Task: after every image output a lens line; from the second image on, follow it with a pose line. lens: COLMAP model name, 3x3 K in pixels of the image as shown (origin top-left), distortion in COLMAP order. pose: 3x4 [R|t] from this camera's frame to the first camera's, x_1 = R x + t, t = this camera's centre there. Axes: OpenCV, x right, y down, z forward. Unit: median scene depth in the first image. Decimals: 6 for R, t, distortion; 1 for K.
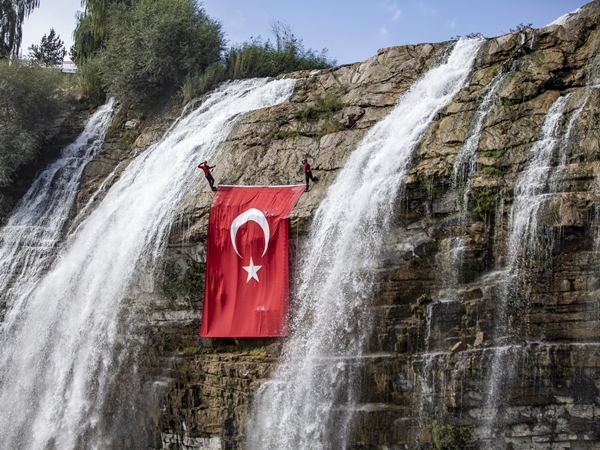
lens RADIAL K [[1353.4, 0, 298.4], [0, 1353.4, 247.3], [0, 0, 1]] dist [-0.304331, -0.076017]
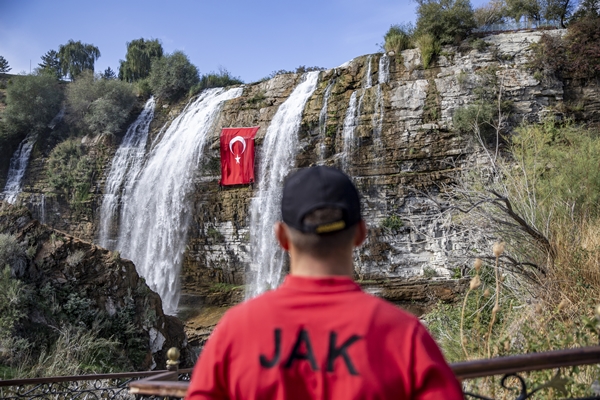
lens RADIAL K [[591.4, 0, 294.2], [0, 591.4, 204.1], [0, 0, 1]] dist [-0.017424, 0.122563]
pose [[0.968722, -0.053772, 0.242251, -0.216039], [0.038058, 0.996884, 0.069092, 0.029063], [-0.245211, -0.057711, 0.967750, -0.173075]]
